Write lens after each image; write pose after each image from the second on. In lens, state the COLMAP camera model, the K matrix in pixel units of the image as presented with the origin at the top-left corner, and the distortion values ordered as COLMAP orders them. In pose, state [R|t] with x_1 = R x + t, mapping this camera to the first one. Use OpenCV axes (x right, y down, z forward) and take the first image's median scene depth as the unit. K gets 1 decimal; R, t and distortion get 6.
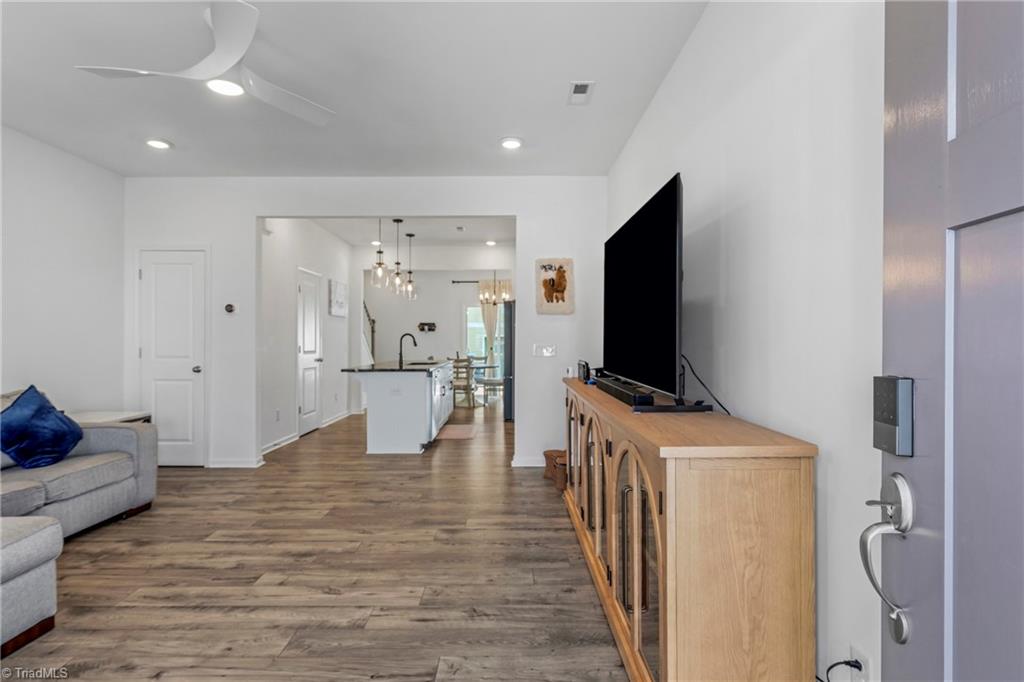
lens RADIAL K [[521.5, 0, 512.8], [0, 521.5, 344.3], [0, 0, 1]] dist [0.003631, -0.003208]
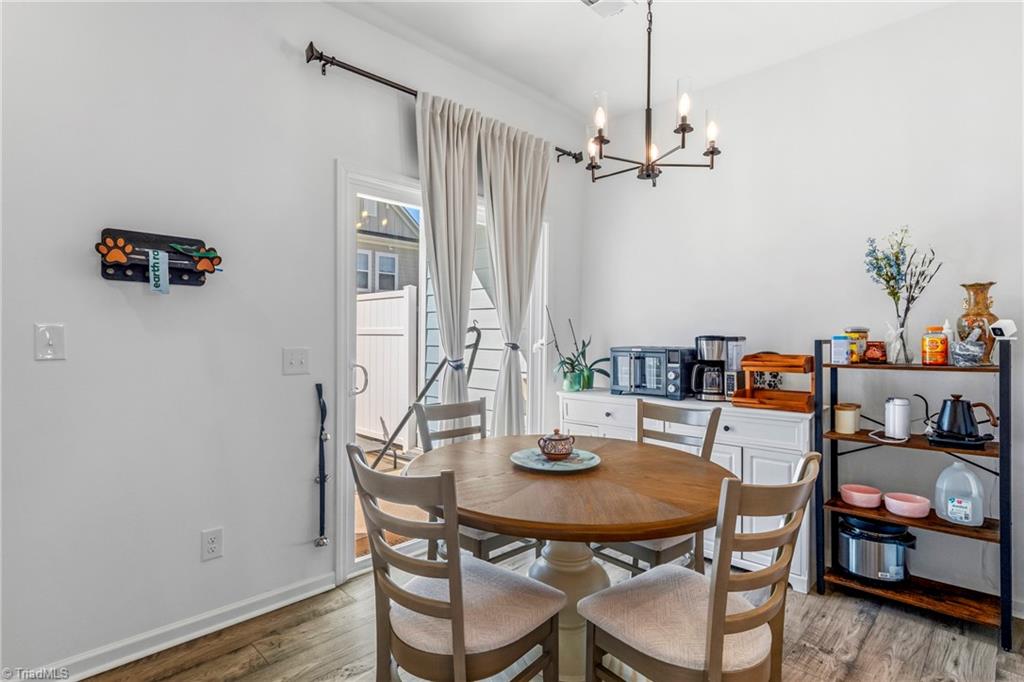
lens RADIAL K [[521.5, 0, 517.1], [0, 521.5, 342.5], [0, 0, 1]] dist [0.003631, -0.003208]
pose [[0.697949, -0.009972, 0.716078, -0.630809], [0.000052, 0.999904, 0.013875, -0.021946], [-0.716147, -0.009647, 0.697883, 2.424680]]
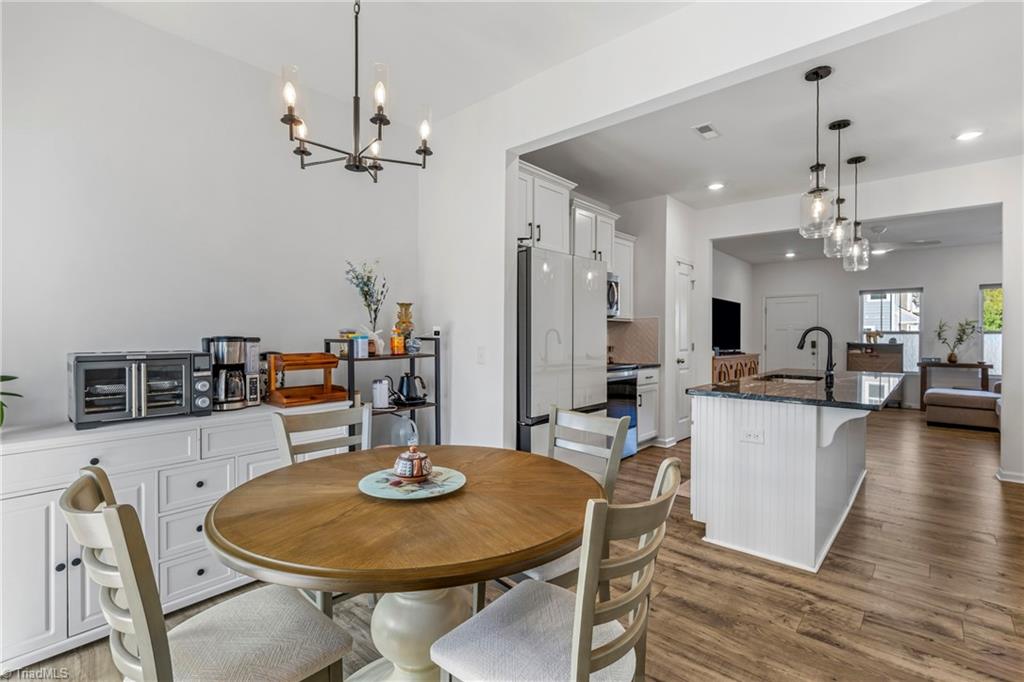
lens RADIAL K [[471.1, 0, 513.1], [0, 471.1, 339.0], [0, 0, 1]] dist [0.001359, -0.000036]
pose [[-0.740395, -0.007180, 0.672134, -0.564015], [0.000594, 0.999936, 0.011336, -0.024689], [-0.672172, 0.008792, -0.740343, 2.991421]]
